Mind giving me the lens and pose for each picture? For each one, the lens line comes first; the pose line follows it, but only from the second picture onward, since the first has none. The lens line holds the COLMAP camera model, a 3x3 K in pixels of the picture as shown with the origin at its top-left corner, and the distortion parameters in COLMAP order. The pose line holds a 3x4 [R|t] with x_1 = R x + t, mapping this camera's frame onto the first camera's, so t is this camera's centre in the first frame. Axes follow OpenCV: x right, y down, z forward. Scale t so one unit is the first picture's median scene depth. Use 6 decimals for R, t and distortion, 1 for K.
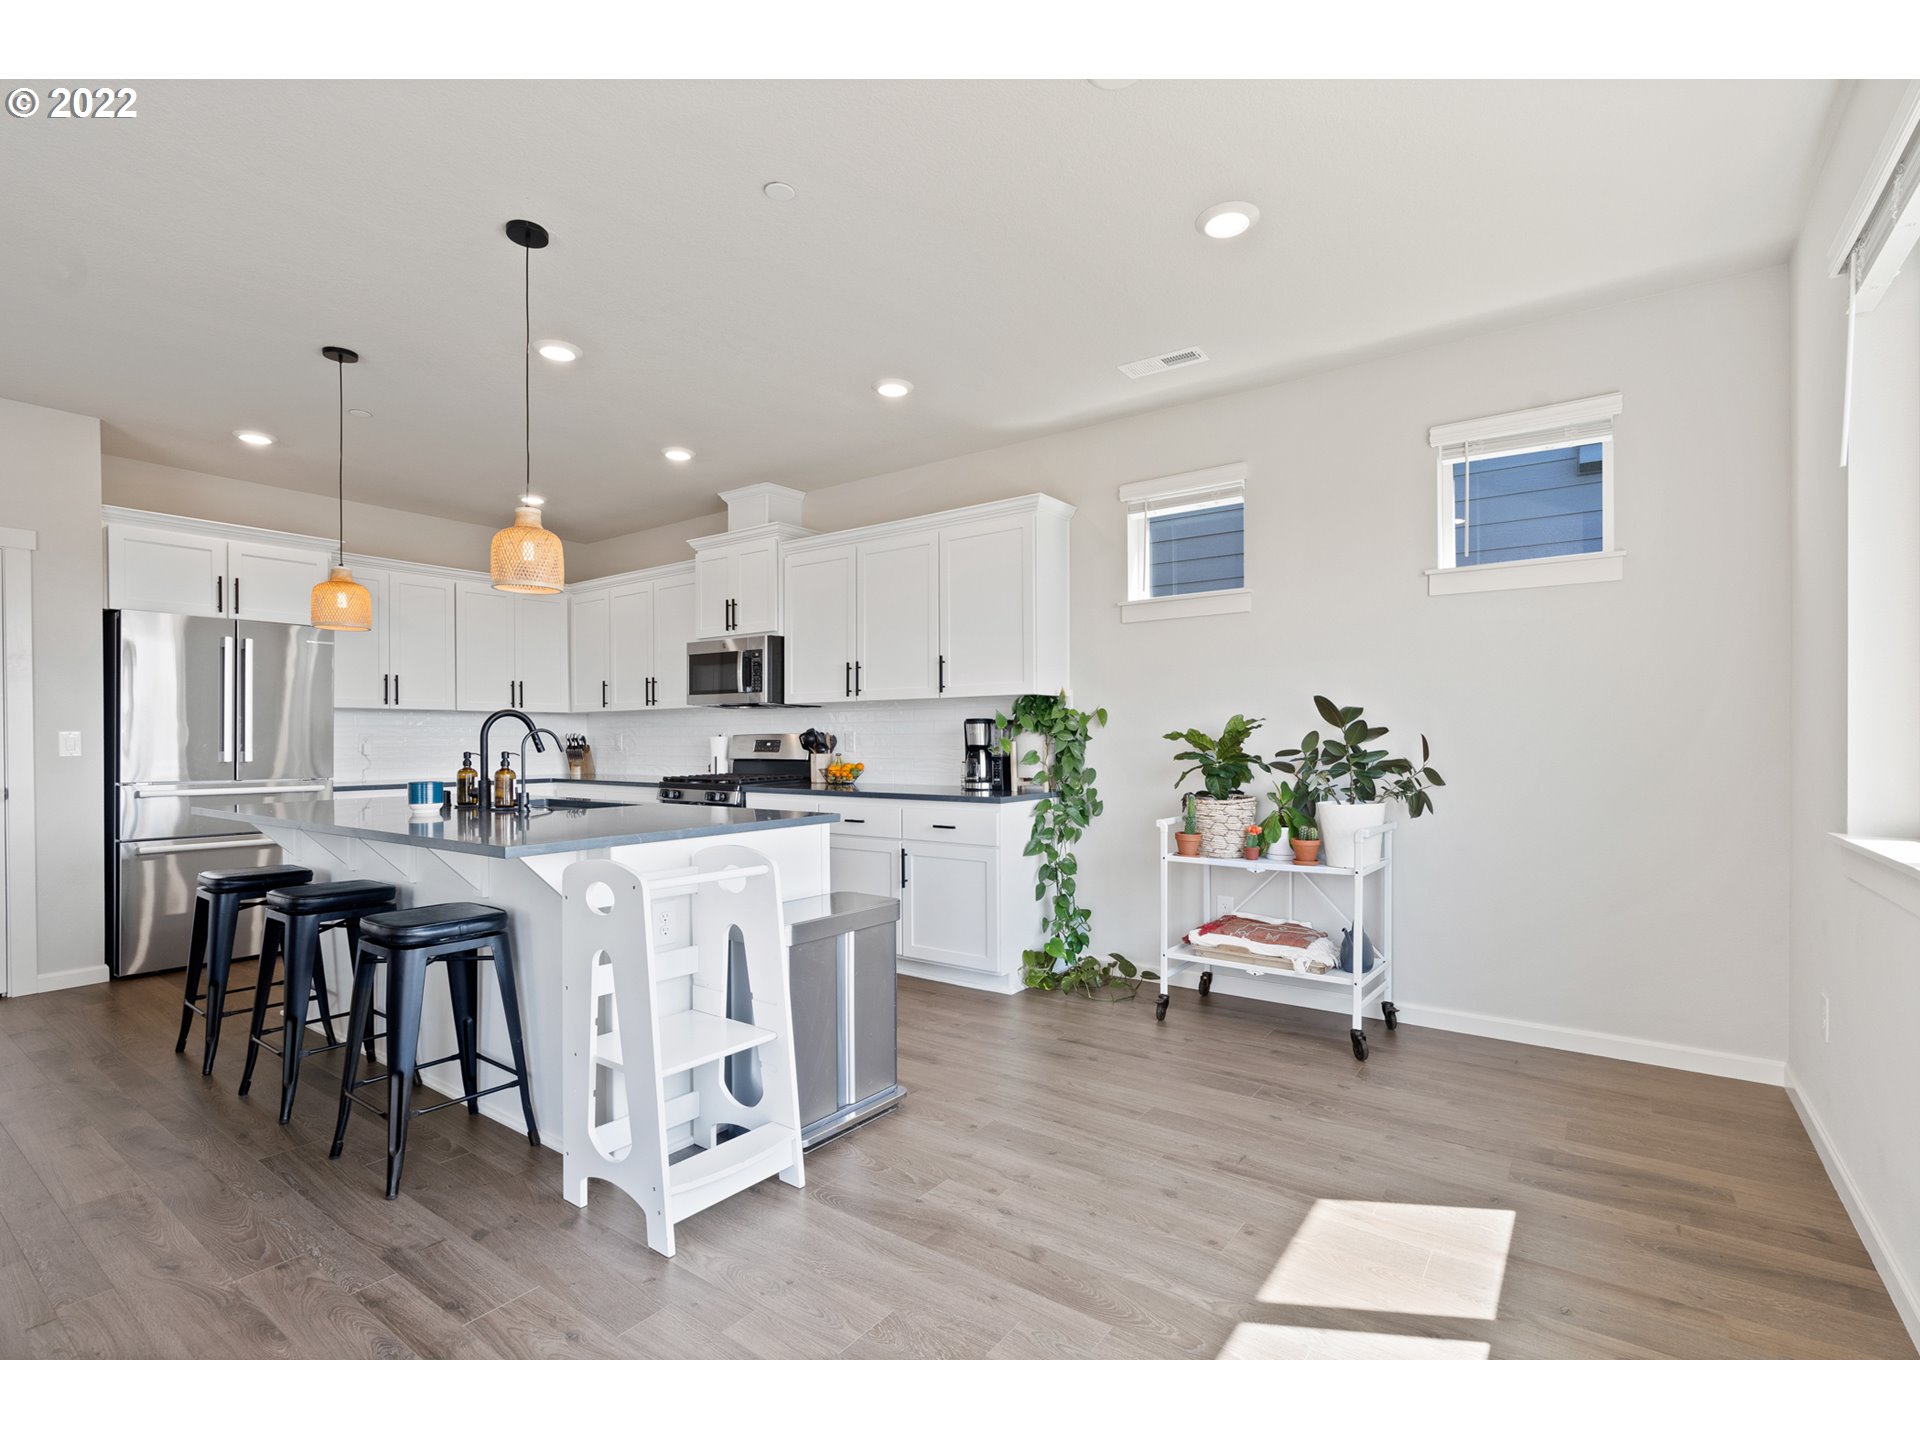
lens RADIAL K [[896.0, 0, 968.5], [0, 896.0, 742.0], [0, 0, 1]] dist [-0.000003, 0.001556]
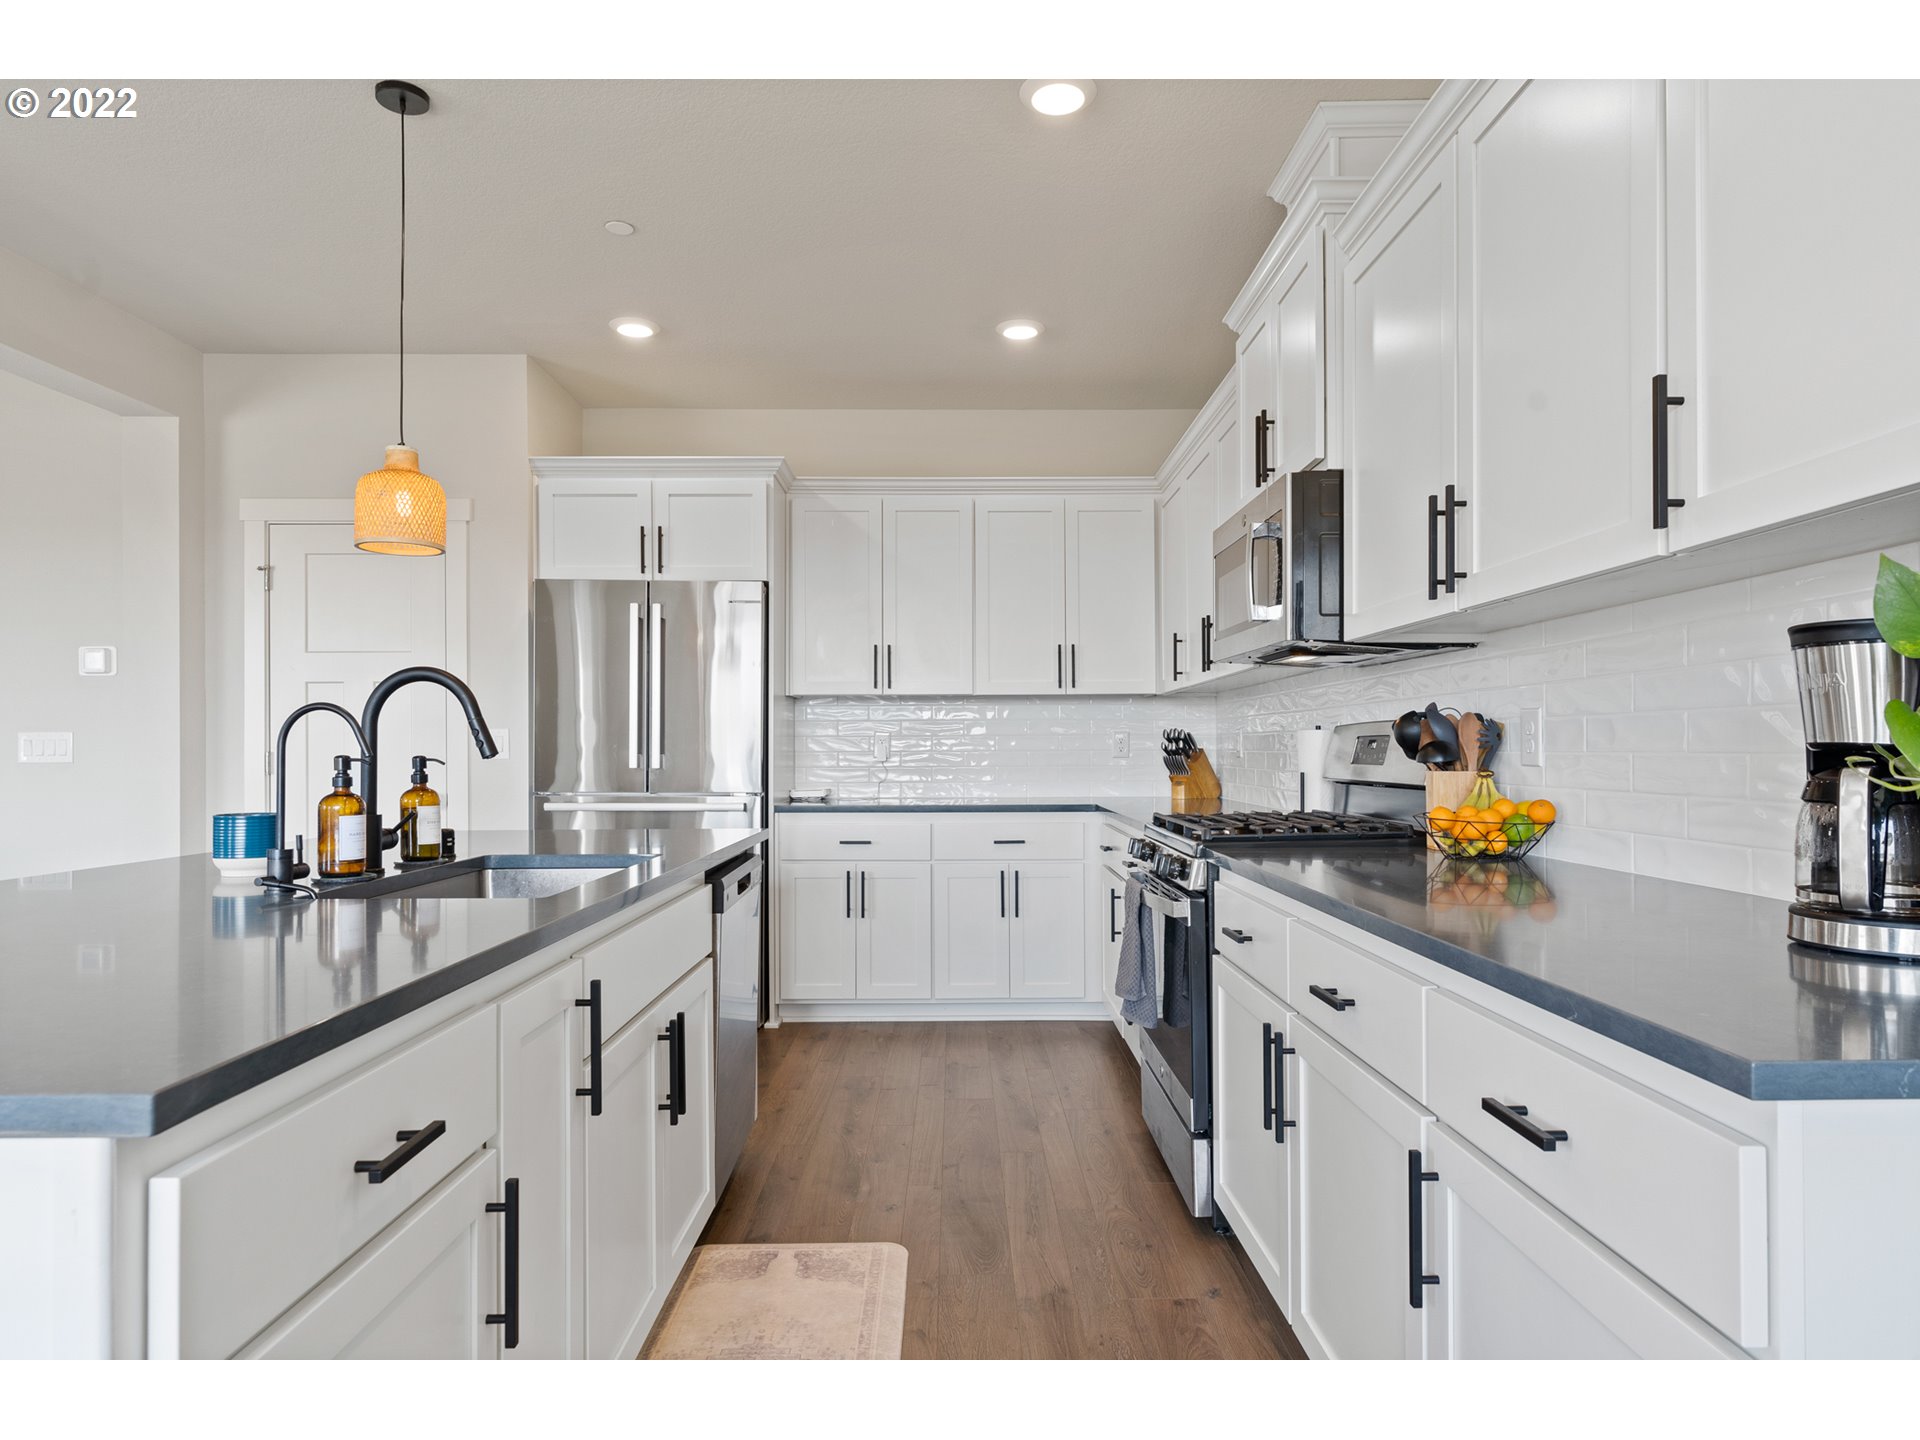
lens RADIAL K [[1115.8, 0, 963.0], [0, 1115.8, 740.6], [0, 0, 1]] dist [-0.000128, 0.000280]
pose [[0.595178, -0.004367, -0.803582, 0.103203], [-0.001707, 0.999976, -0.006699, 0.005086], [0.803592, 0.005358, 0.595156, 0.693457]]
